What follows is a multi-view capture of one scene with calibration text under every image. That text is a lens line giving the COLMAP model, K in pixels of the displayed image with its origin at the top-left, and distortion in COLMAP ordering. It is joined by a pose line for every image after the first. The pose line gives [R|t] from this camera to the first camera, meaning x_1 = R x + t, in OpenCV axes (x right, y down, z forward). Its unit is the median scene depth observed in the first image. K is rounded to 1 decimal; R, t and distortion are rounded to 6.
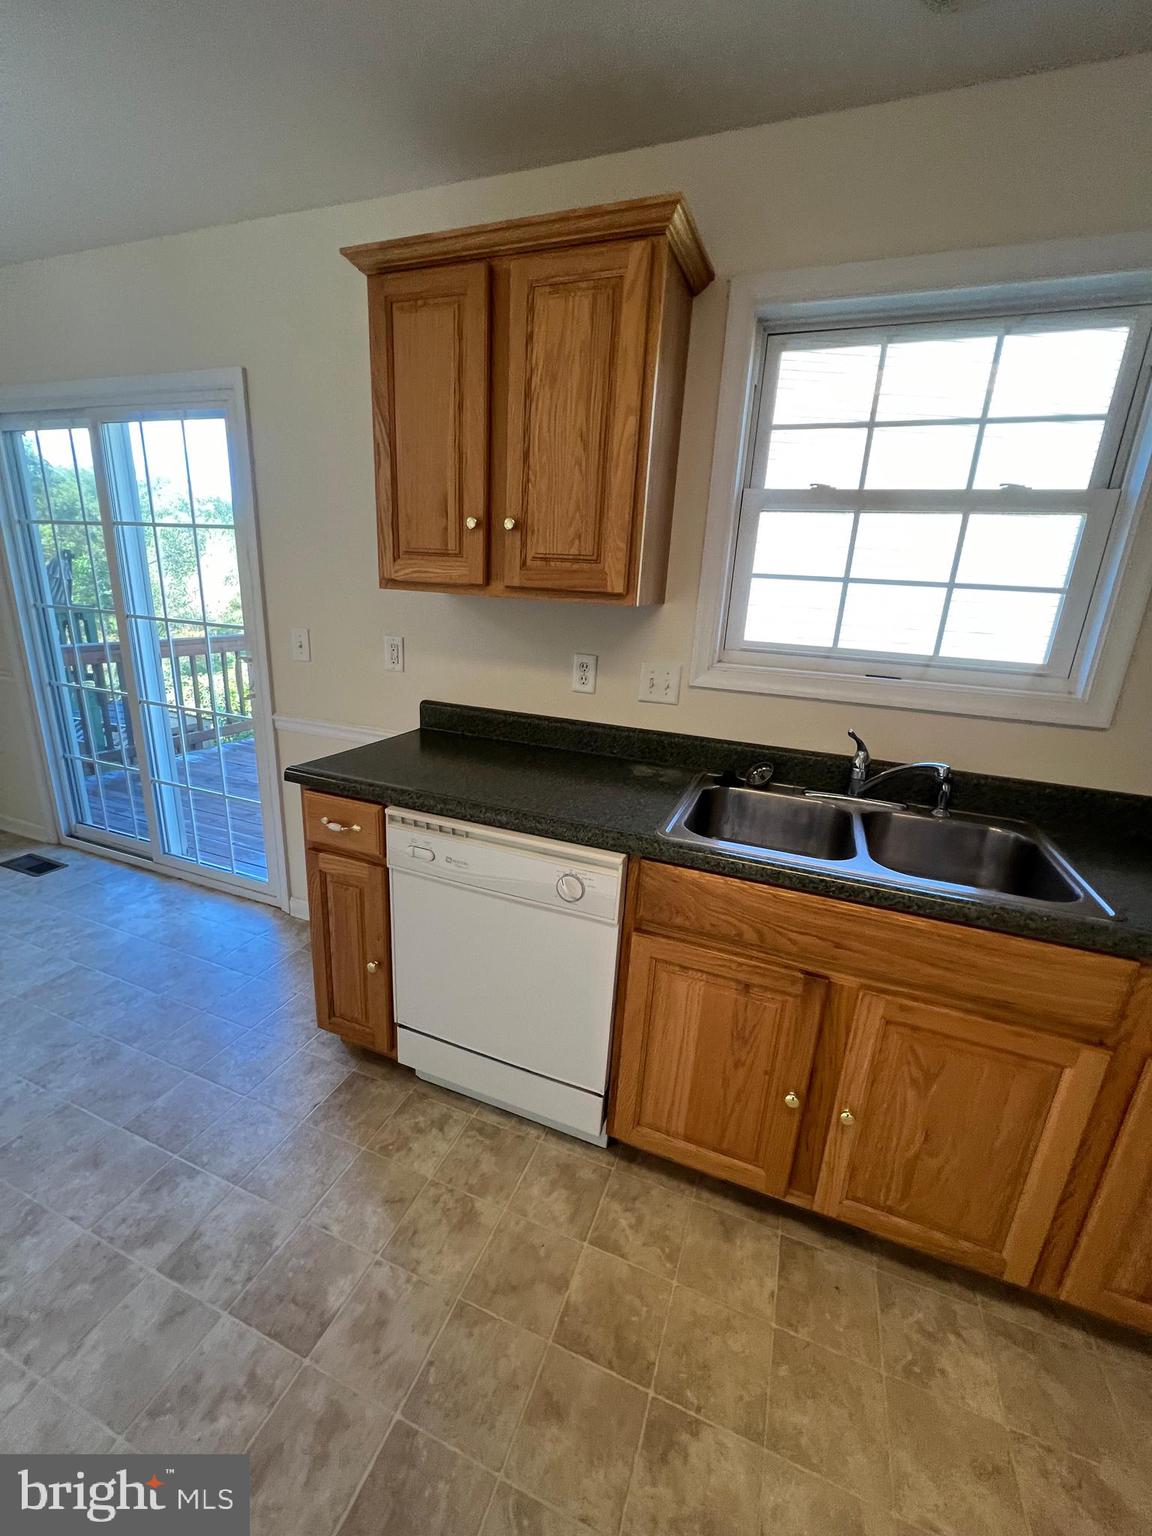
lens RADIAL K [[618.0, 0, 576.4], [0, 618.0, 770.4], [0, 0, 1]] dist [-0.003427, 0.000846]
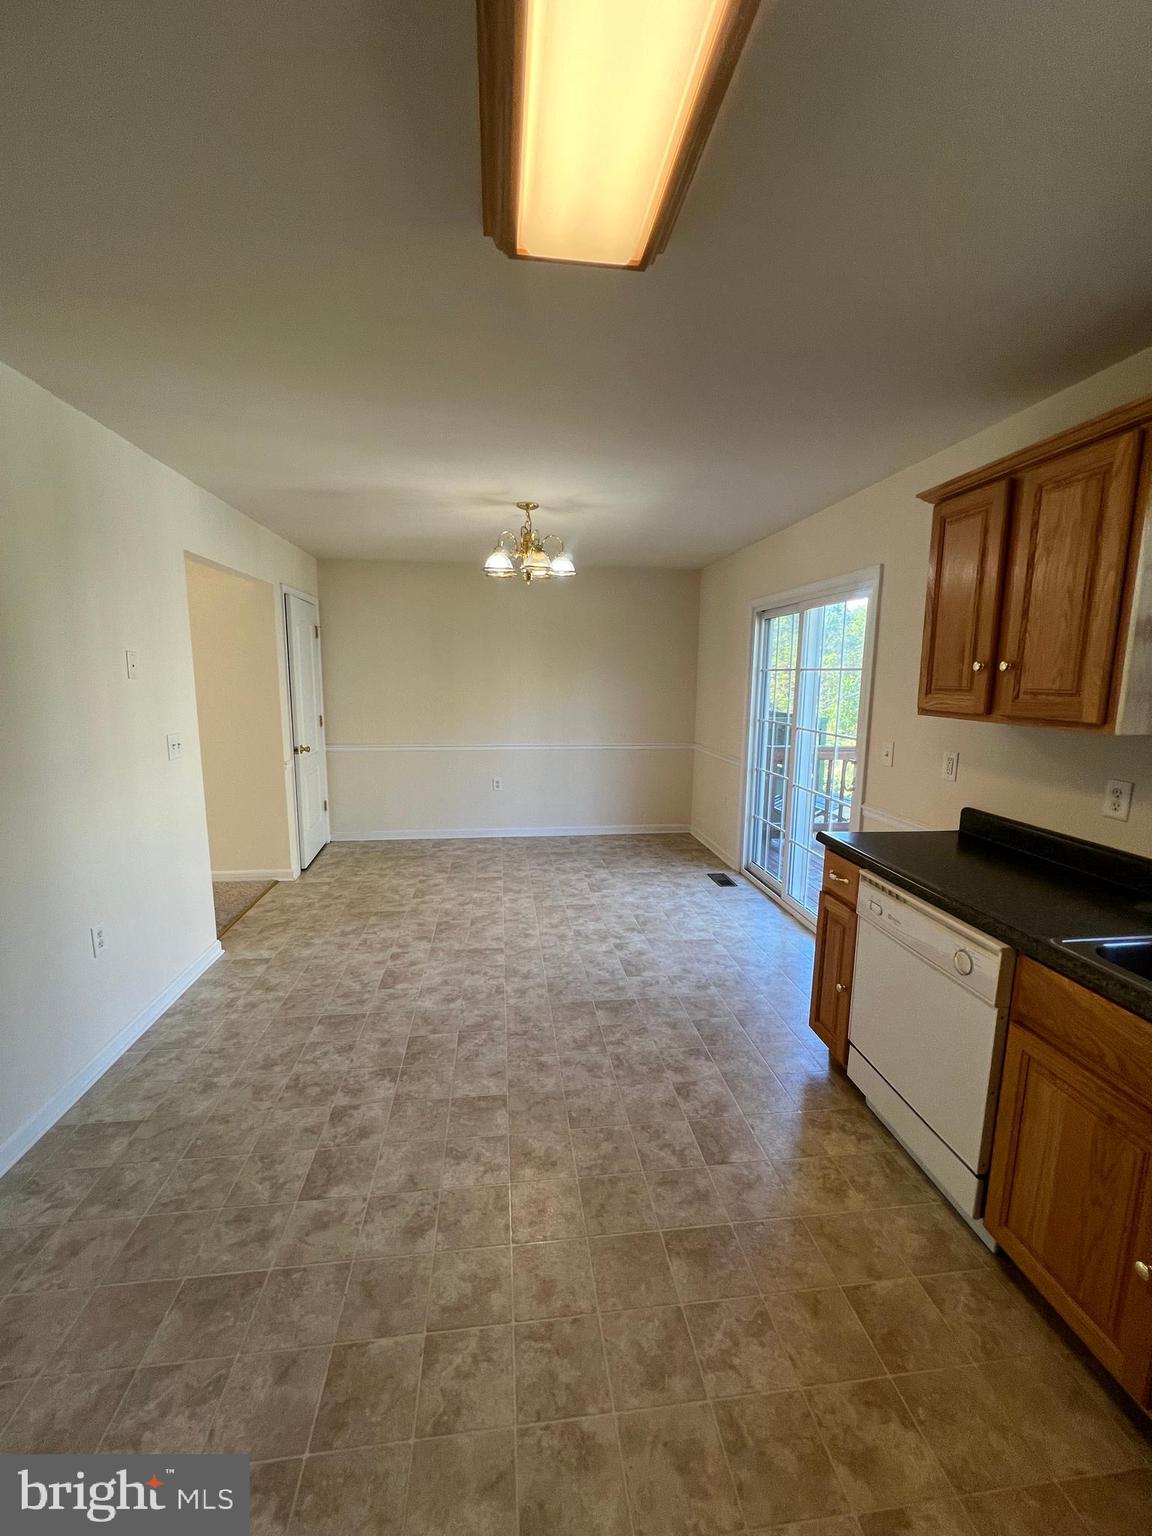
lens RADIAL K [[618.0, 0, 572.8], [0, 618.0, 770.1], [0, 0, 1]] dist [-0.003427, 0.000846]
pose [[0.467861, 0.085184, -0.879687, 0.592615], [-0.235999, 0.971244, -0.031466, 0.040504], [0.851710, 0.222327, 0.474510, -0.263331]]
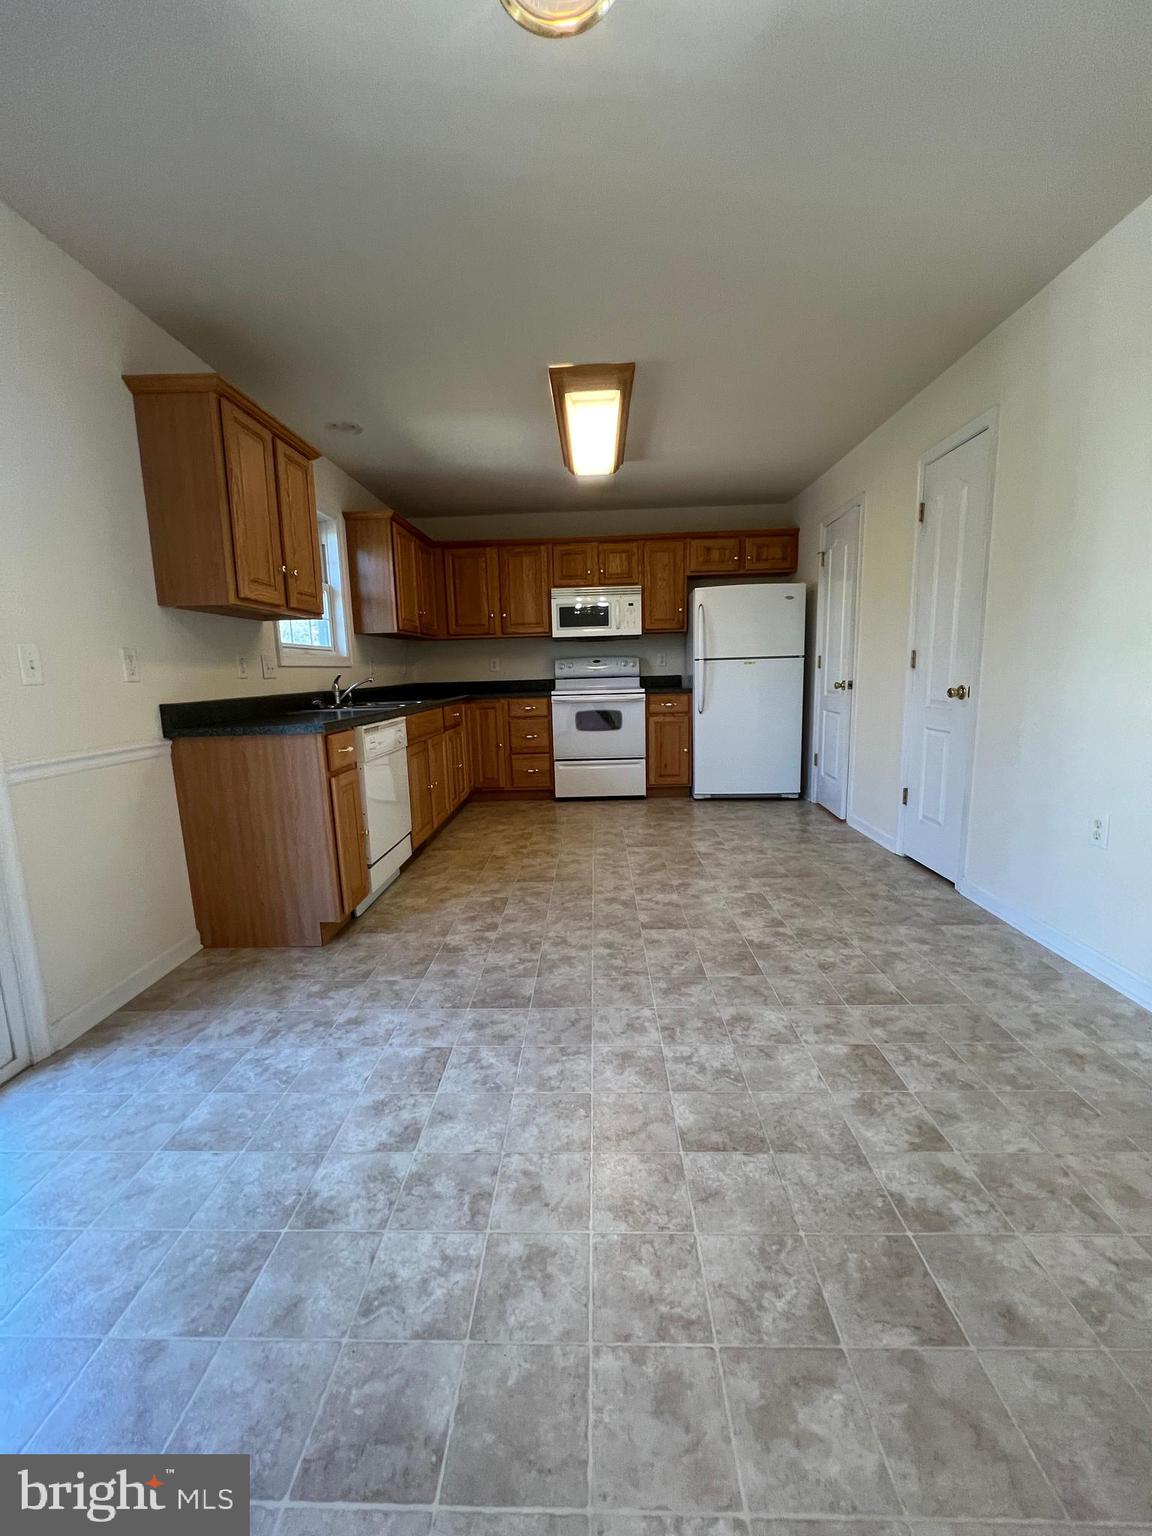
lens RADIAL K [[618.0, 0, 572.9], [0, 618.0, 769.7], [0, 0, 1]] dist [-0.003427, 0.000846]
pose [[-0.327460, -0.196034, 0.924306, -2.191503], [0.278428, 0.914784, 0.292656, -0.179519], [-0.902911, 0.353186, -0.244974, 0.929248]]
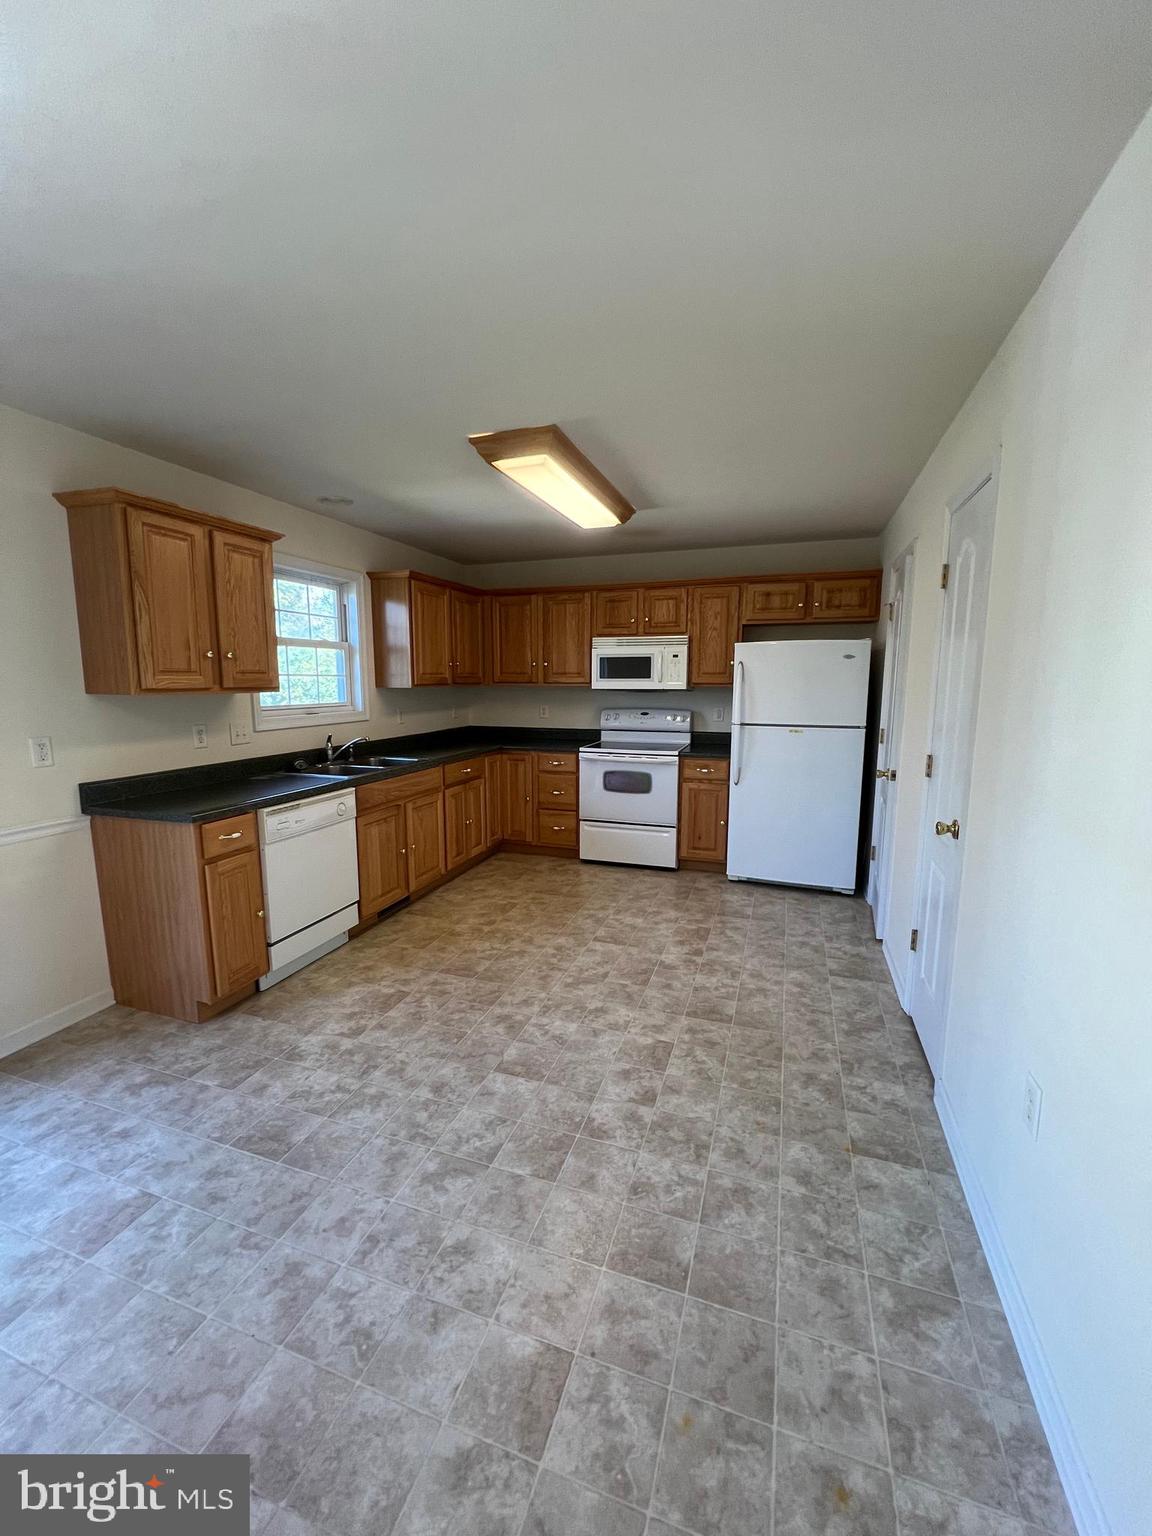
lens RADIAL K [[618.0, 0, 573.0], [0, 618.0, 767.1], [0, 0, 1]] dist [-0.003427, 0.000846]
pose [[-0.030582, -0.196421, 0.980043, -2.094168], [0.281496, 0.939122, 0.197004, -0.158704], [-0.959075, 0.281903, 0.026571, 0.041396]]
